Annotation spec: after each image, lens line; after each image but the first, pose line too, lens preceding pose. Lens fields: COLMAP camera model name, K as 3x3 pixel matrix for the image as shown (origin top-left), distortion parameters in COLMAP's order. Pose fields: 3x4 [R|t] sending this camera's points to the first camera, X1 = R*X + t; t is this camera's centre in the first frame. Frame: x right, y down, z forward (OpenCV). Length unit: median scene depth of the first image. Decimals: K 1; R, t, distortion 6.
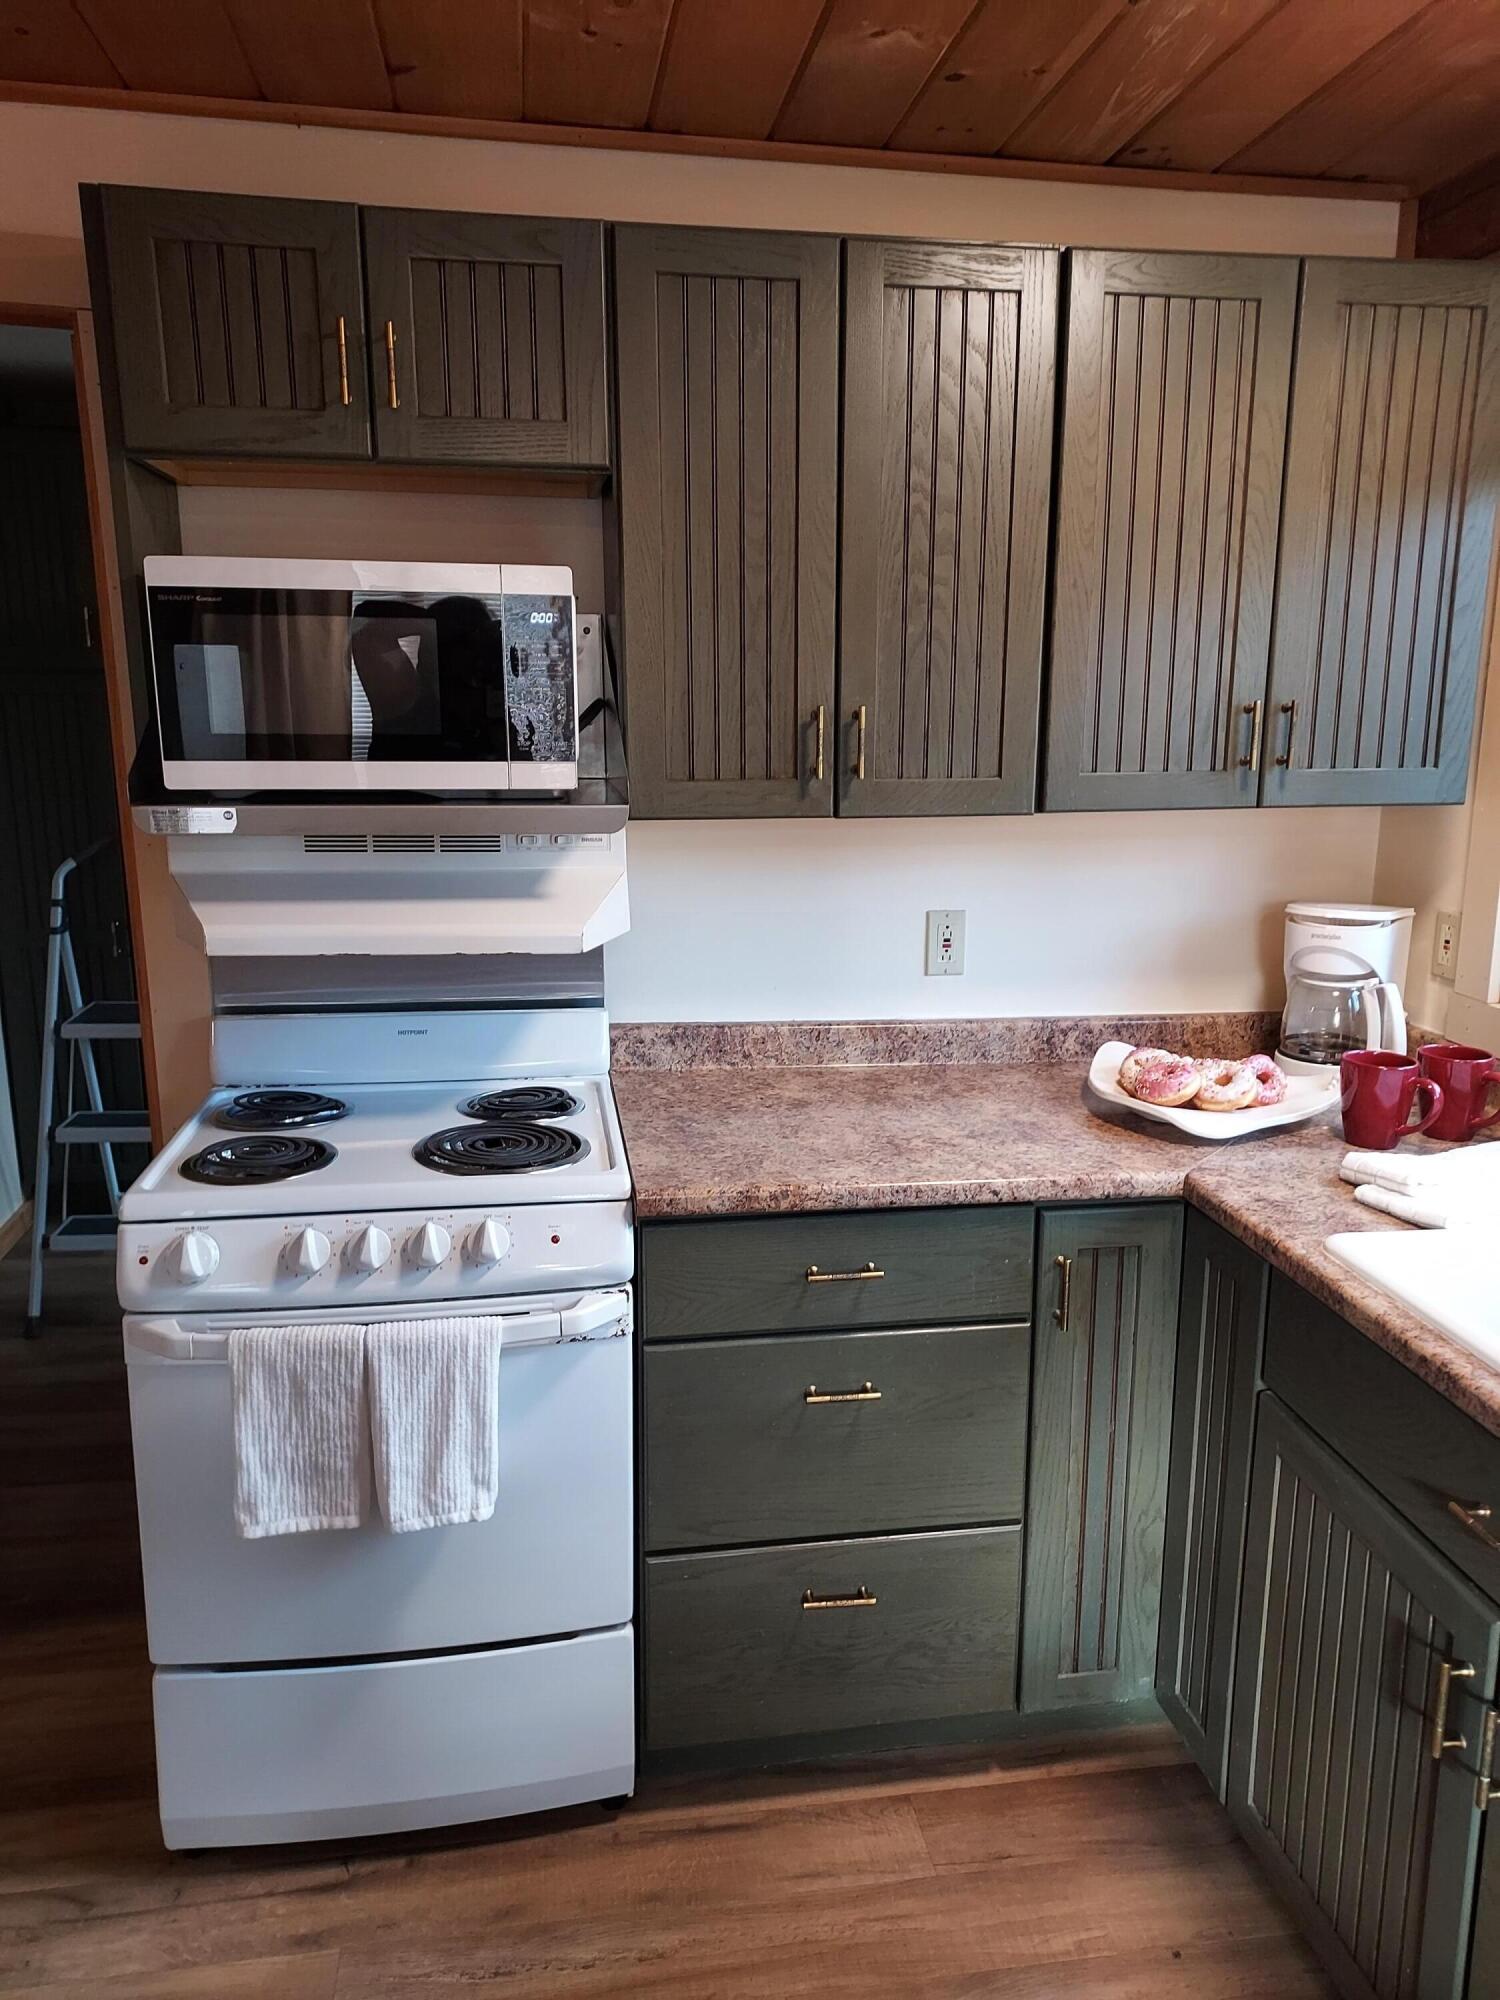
lens RADIAL K [[1431.1, 0, 762.7], [0, 1431.1, 1008.1], [0, 0, 1]] dist [0.077979, -0.077811]
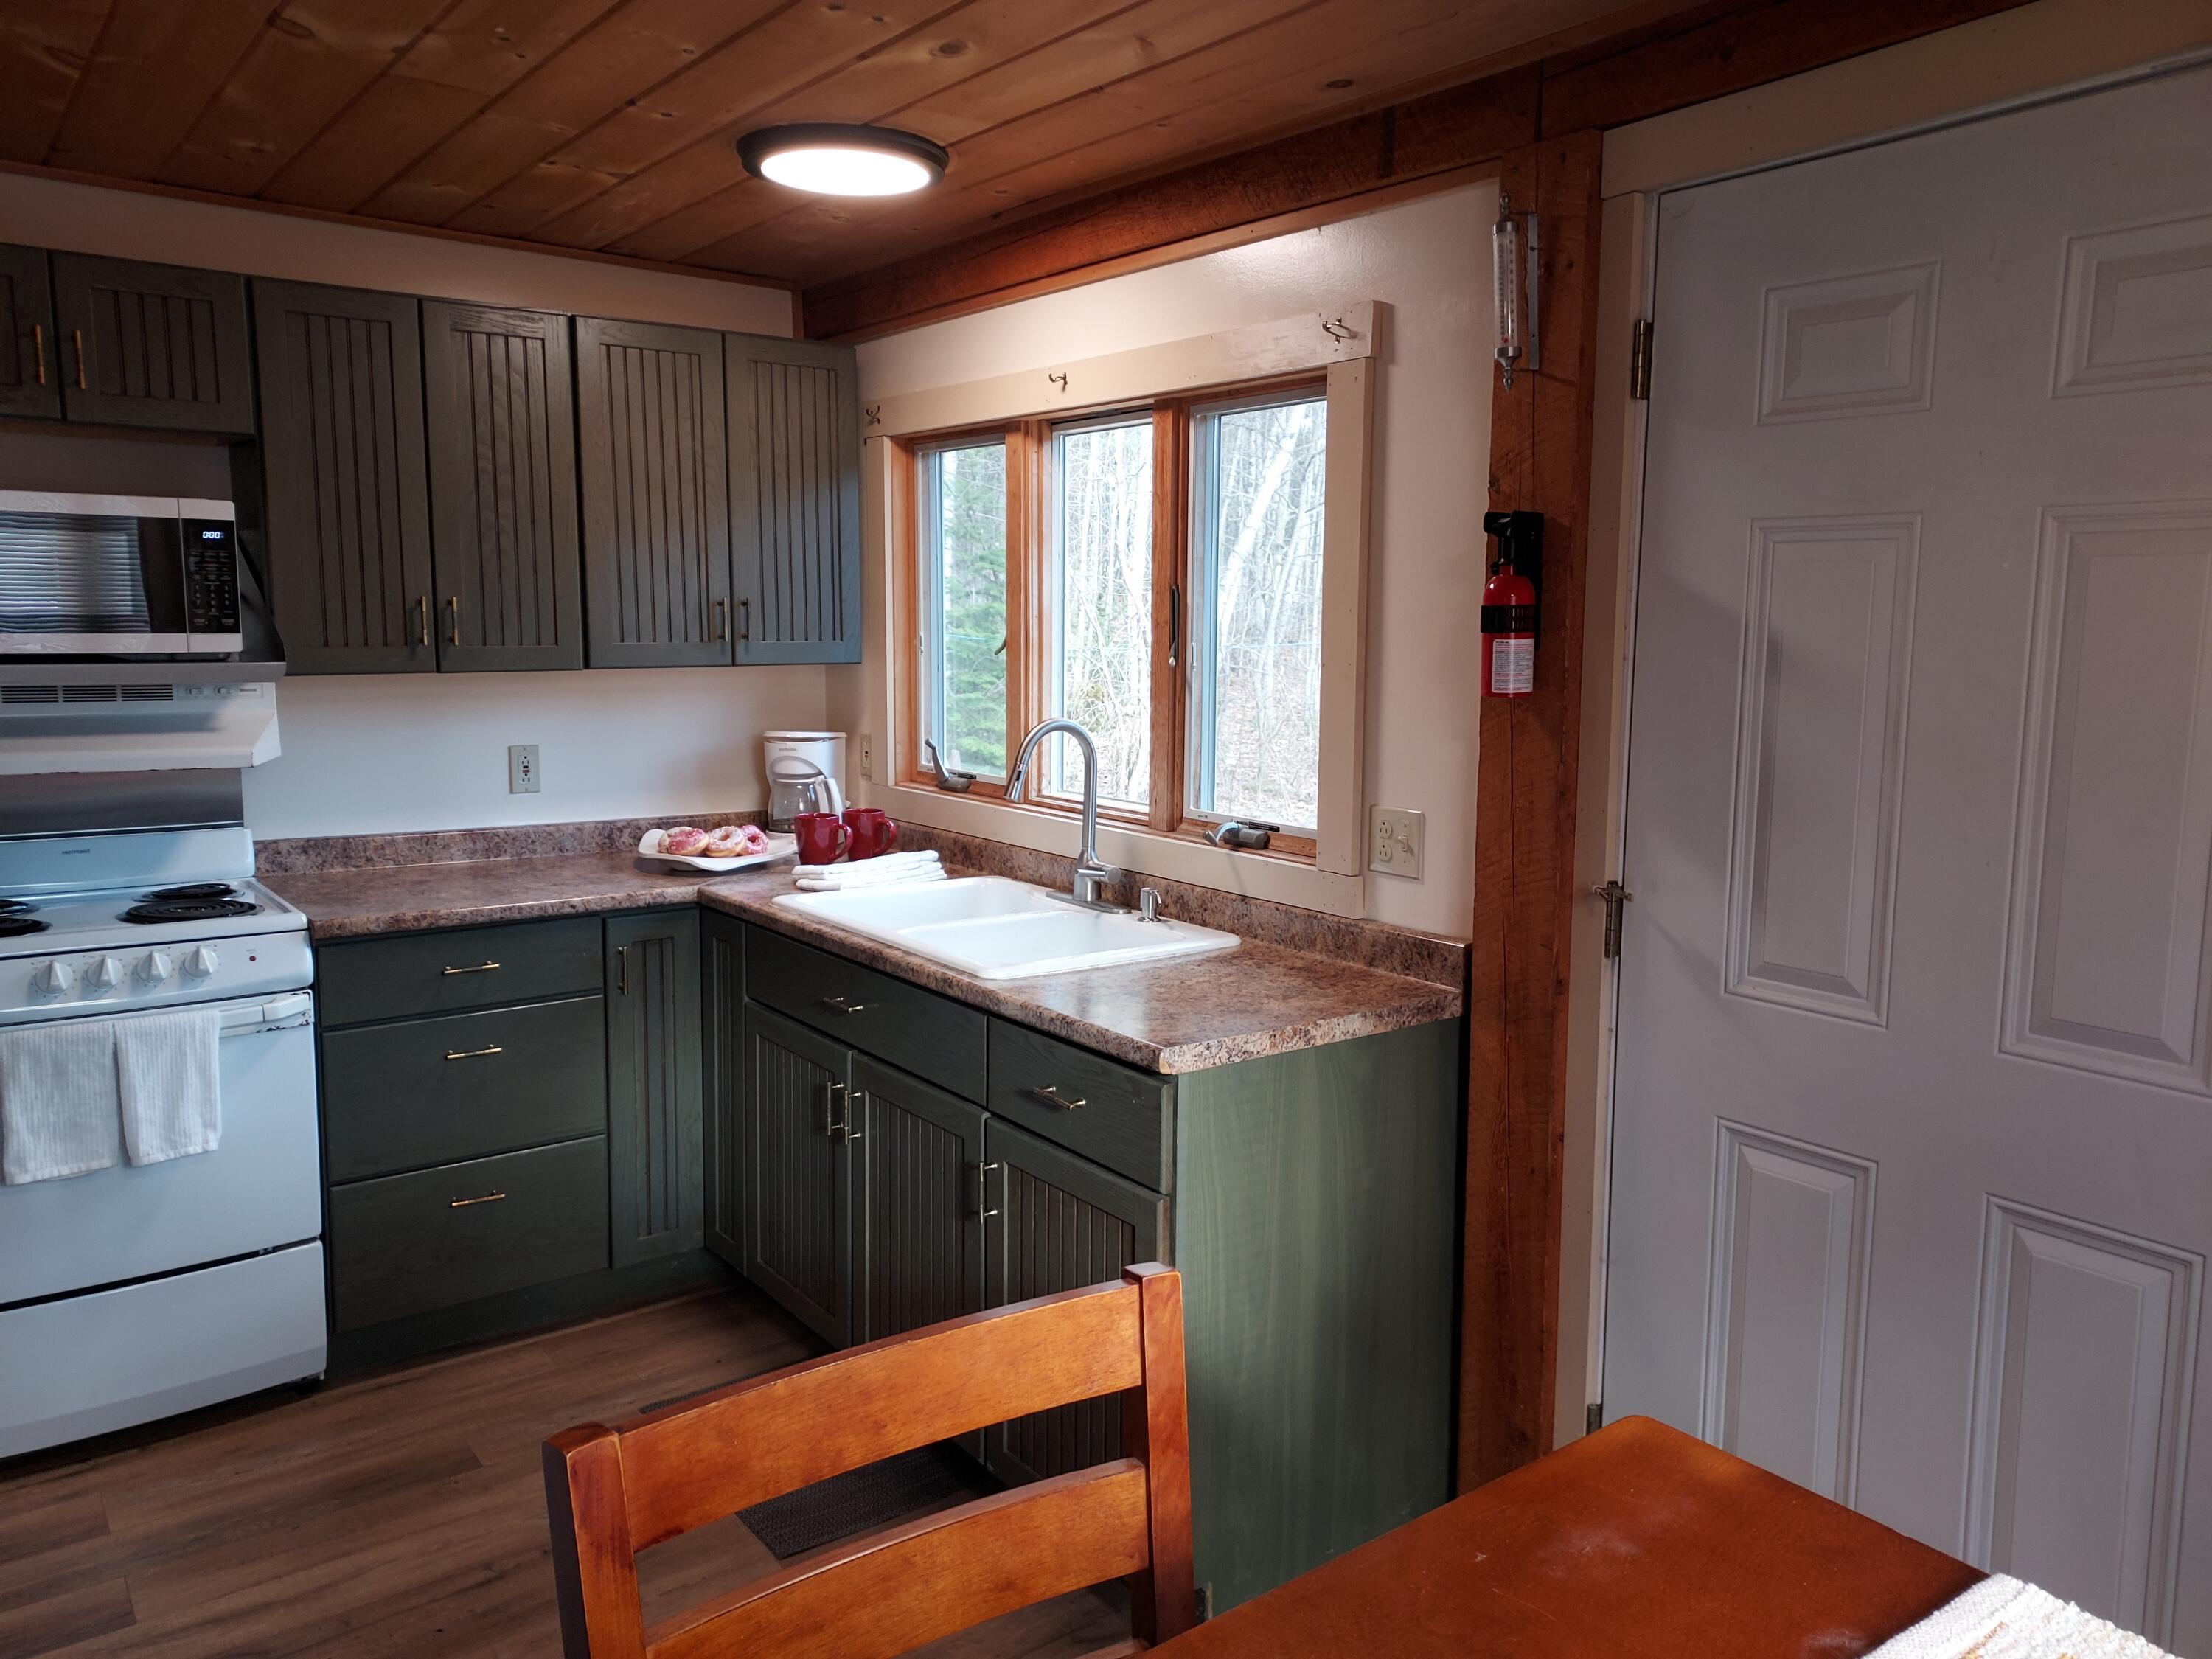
lens RADIAL K [[1582.8, 0, 1110.6], [0, 1582.8, 797.2], [0, 0, 1]] dist [0.077979, -0.077811]
pose [[0.882293, -0.053361, 0.467667, -0.117514], [0.095370, 0.993212, -0.066598, 0.170438], [-0.460938, 0.103360, 0.881392, -0.750468]]
